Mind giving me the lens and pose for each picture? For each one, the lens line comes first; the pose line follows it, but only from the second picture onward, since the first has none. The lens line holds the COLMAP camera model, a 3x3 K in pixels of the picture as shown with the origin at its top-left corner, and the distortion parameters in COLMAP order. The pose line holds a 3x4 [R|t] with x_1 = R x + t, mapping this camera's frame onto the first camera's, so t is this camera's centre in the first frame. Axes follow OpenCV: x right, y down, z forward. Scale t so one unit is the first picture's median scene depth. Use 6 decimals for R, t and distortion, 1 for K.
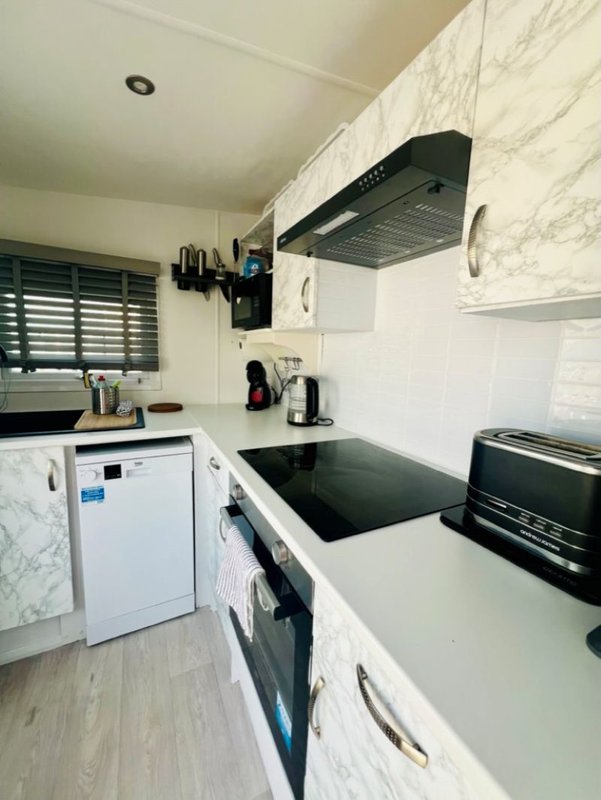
lens RADIAL K [[322.2, 0, 301.7], [0, 322.2, 396.8], [0, 0, 1]] dist [0.000050, 0.000295]
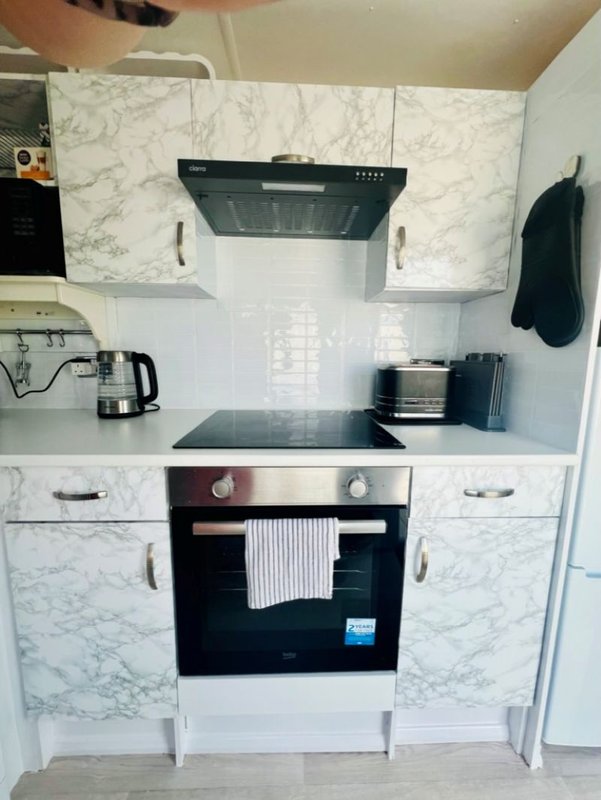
lens RADIAL K [[322.2, 0, 301.7], [0, 322.2, 396.8], [0, 0, 1]] dist [0.000050, 0.000295]
pose [[0.426771, -0.157801, 0.890486, -1.097758], [0.126622, 0.985386, 0.113934, 0.021528], [-0.895452, 0.064132, 0.440515, 0.657904]]
